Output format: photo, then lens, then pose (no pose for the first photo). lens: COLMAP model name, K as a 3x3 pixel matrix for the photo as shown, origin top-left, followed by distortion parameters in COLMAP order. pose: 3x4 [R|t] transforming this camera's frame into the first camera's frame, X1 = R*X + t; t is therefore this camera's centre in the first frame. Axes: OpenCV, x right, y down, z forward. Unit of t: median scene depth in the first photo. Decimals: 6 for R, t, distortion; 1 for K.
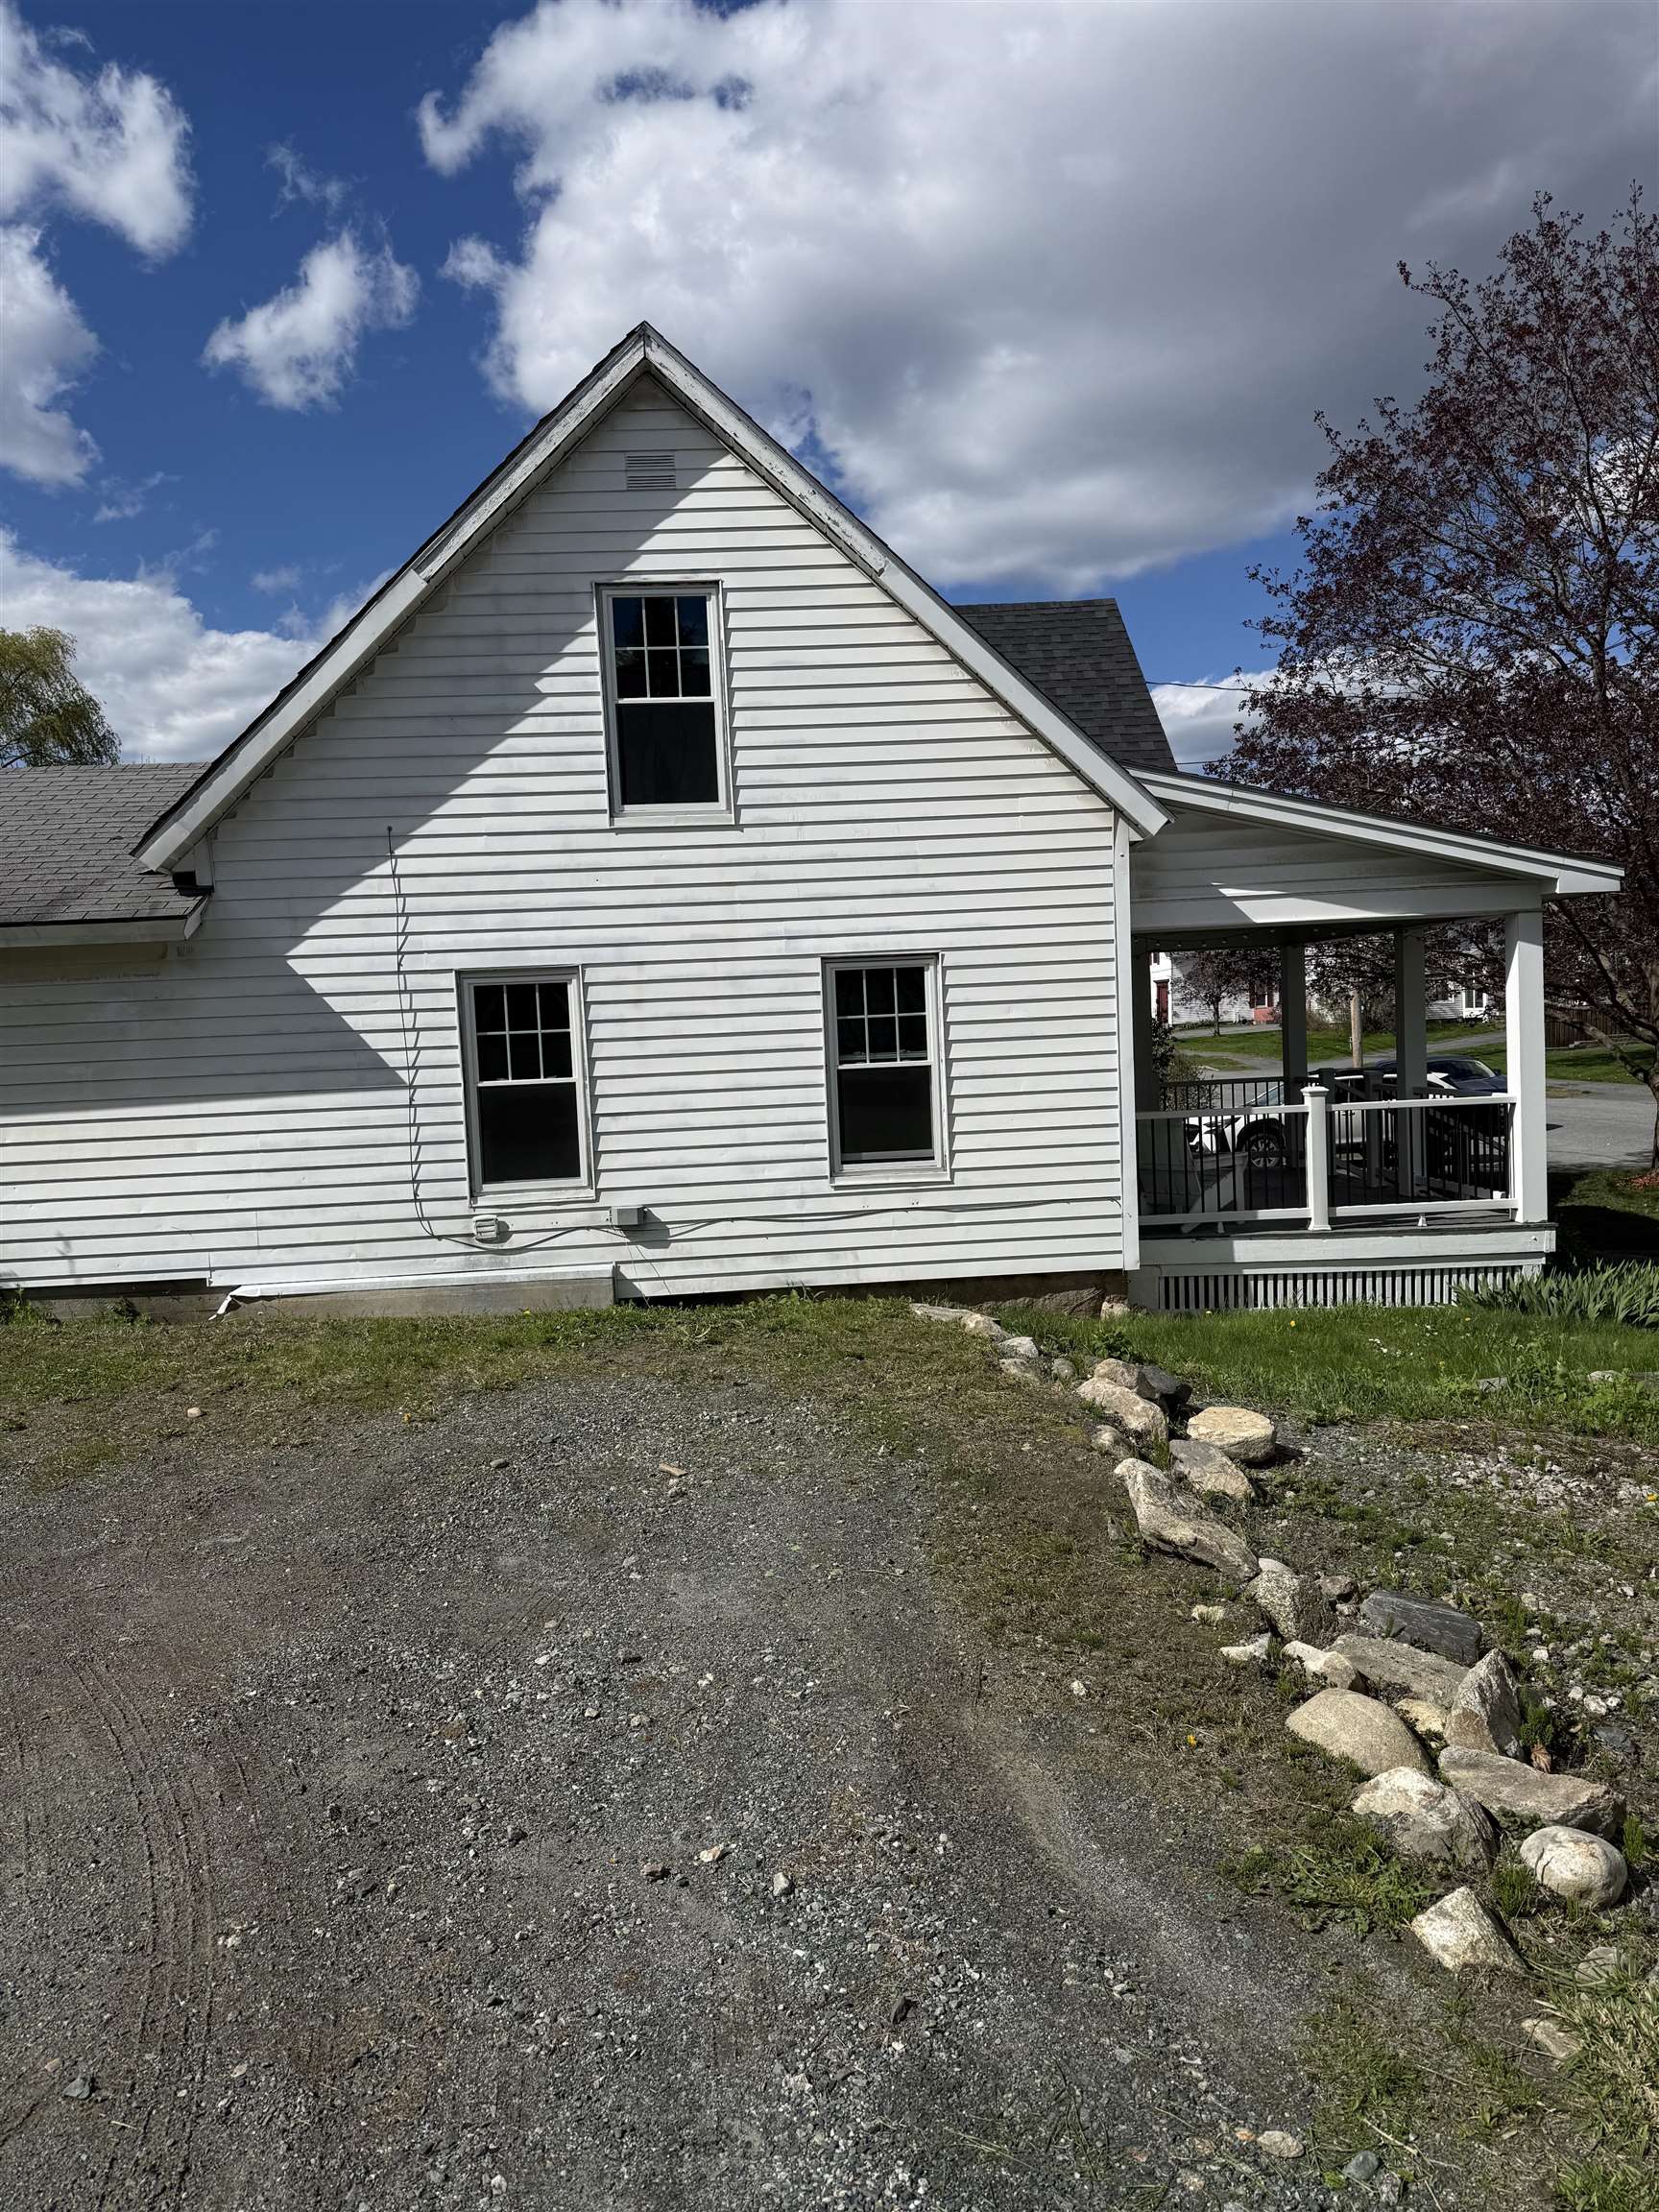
lens RADIAL K [[1528.8, 0, 834.8], [0, 1528.8, 1091.1], [0, 0, 1]] dist [0.098107, -0.058452]
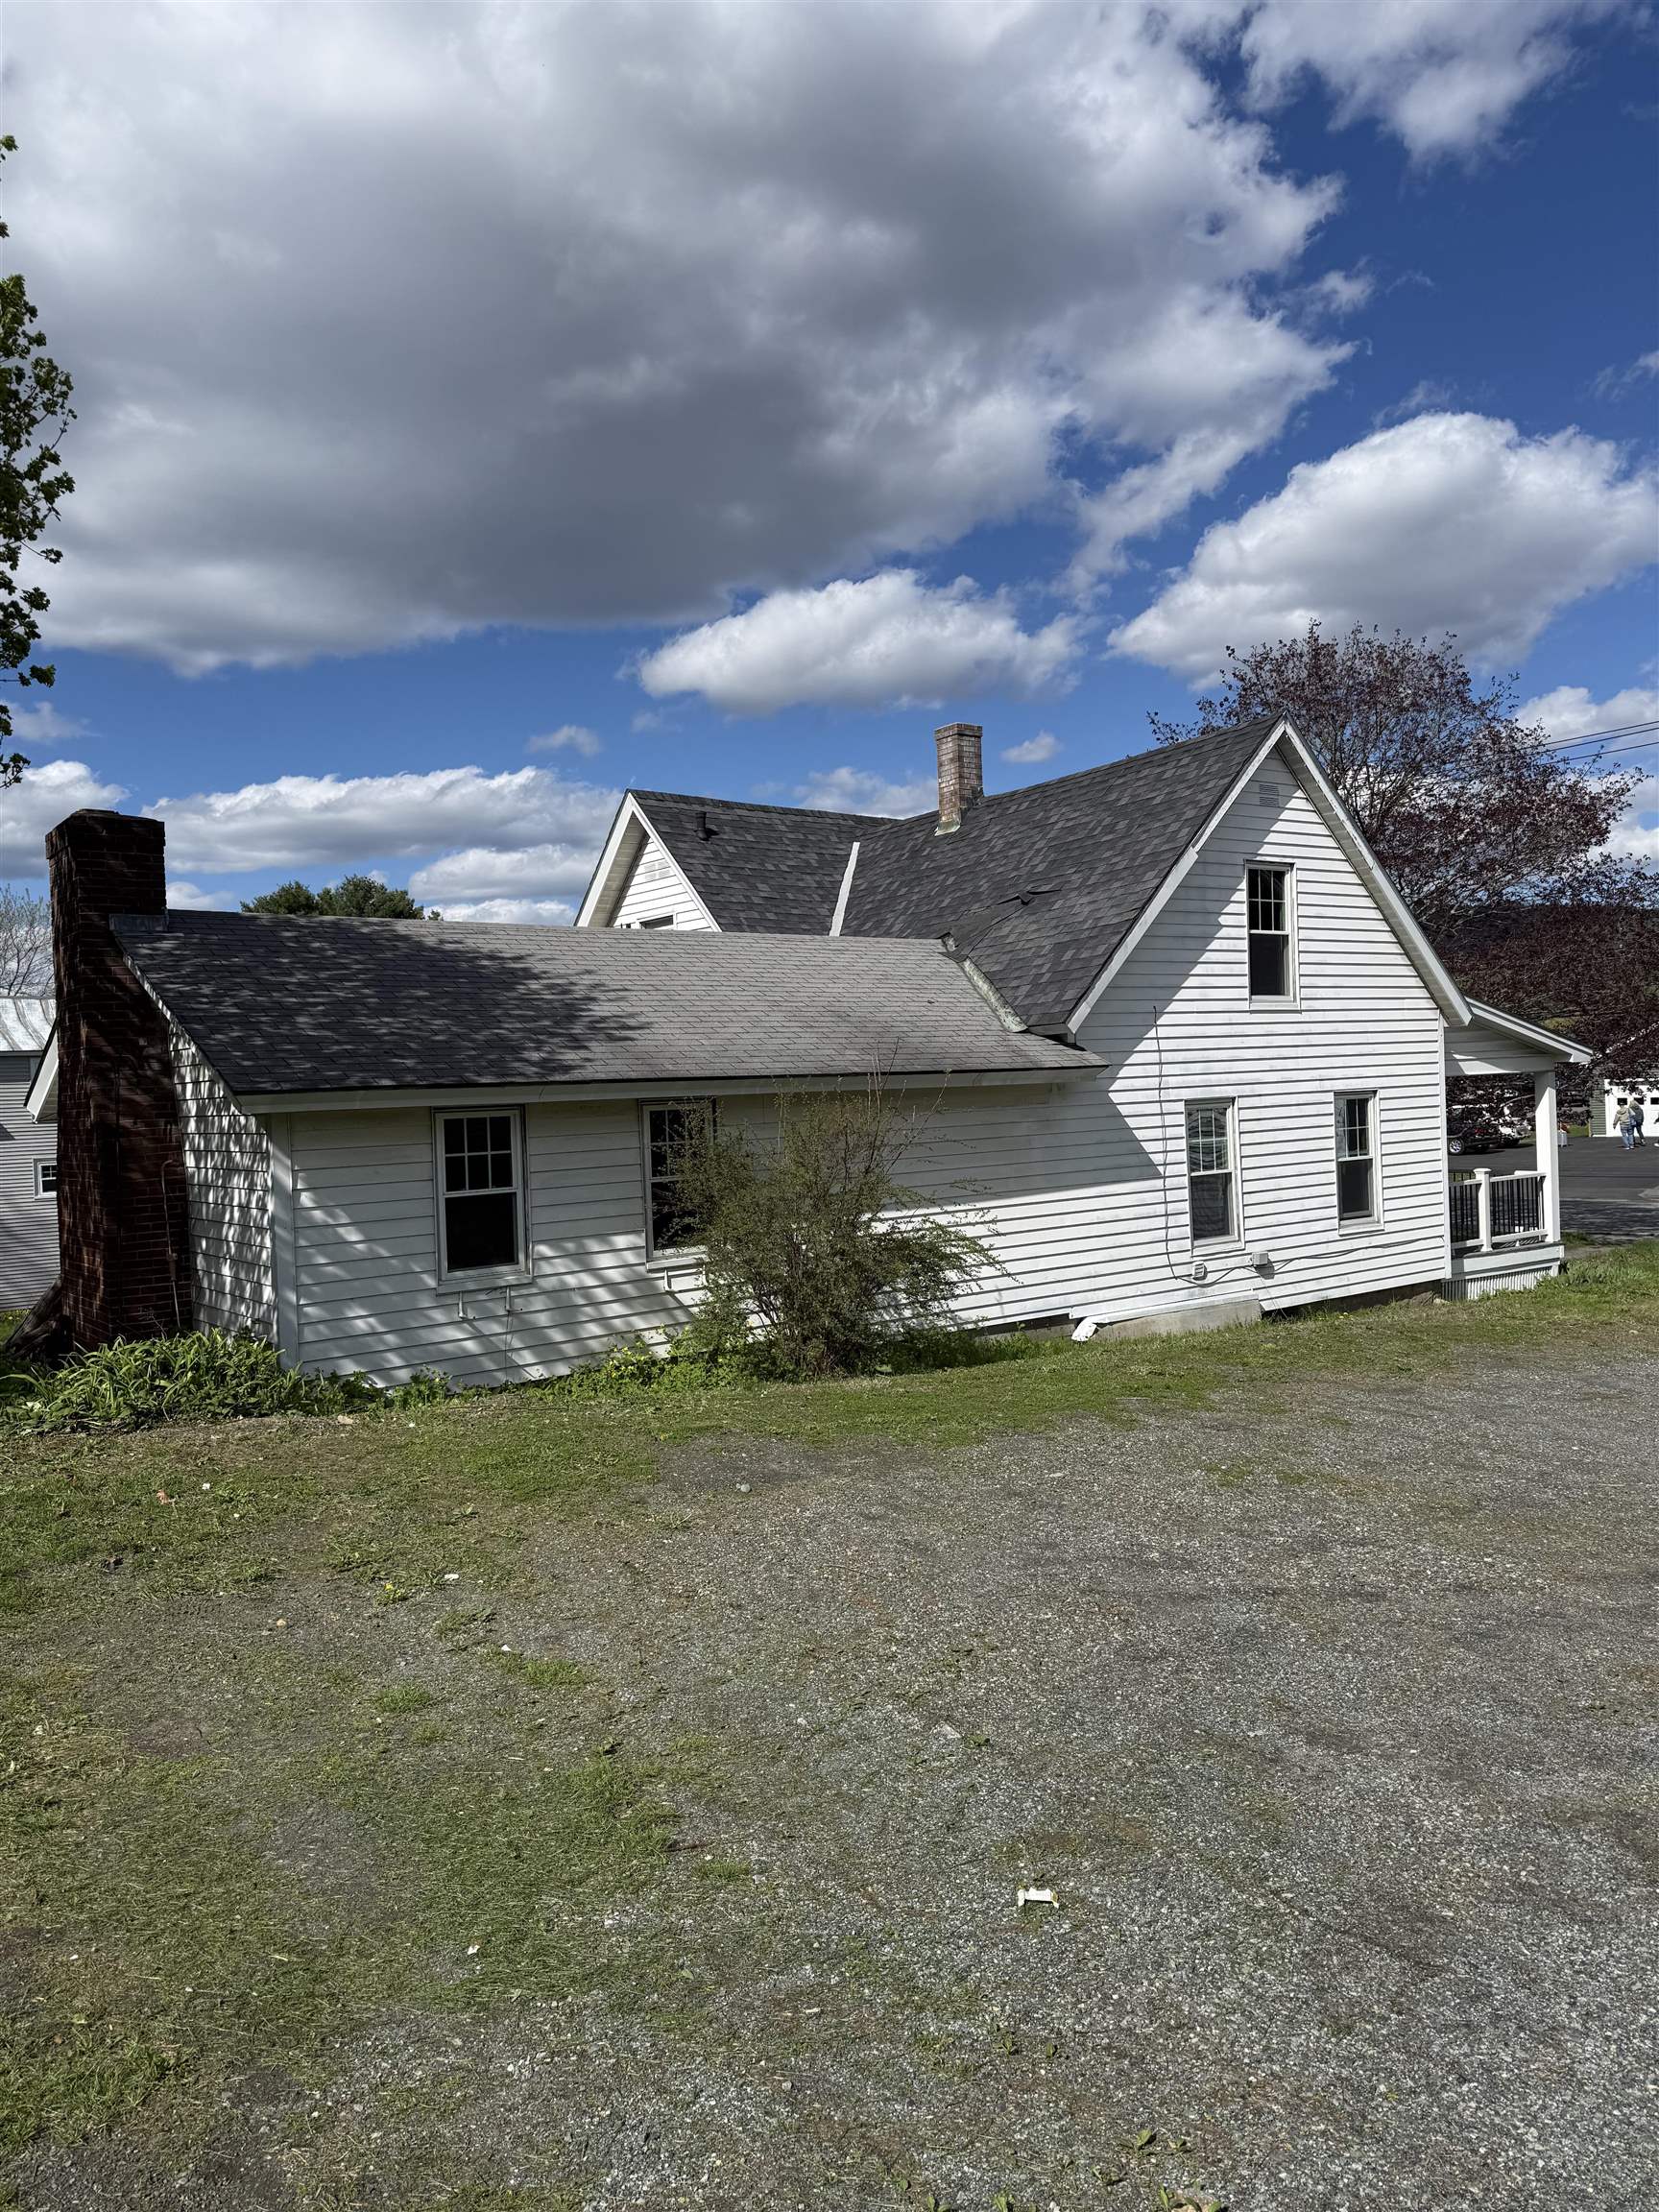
lens RADIAL K [[1538.2, 0, 829.2], [0, 1538.2, 1045.0], [0, 0, 1]] dist [0.072041, -0.001785]
pose [[0.852108, 0.023186, 0.522852, -1.339005], [0.021133, 0.996679, -0.078637, -0.019601], [-0.522939, 0.078057, 0.848788, -0.119428]]
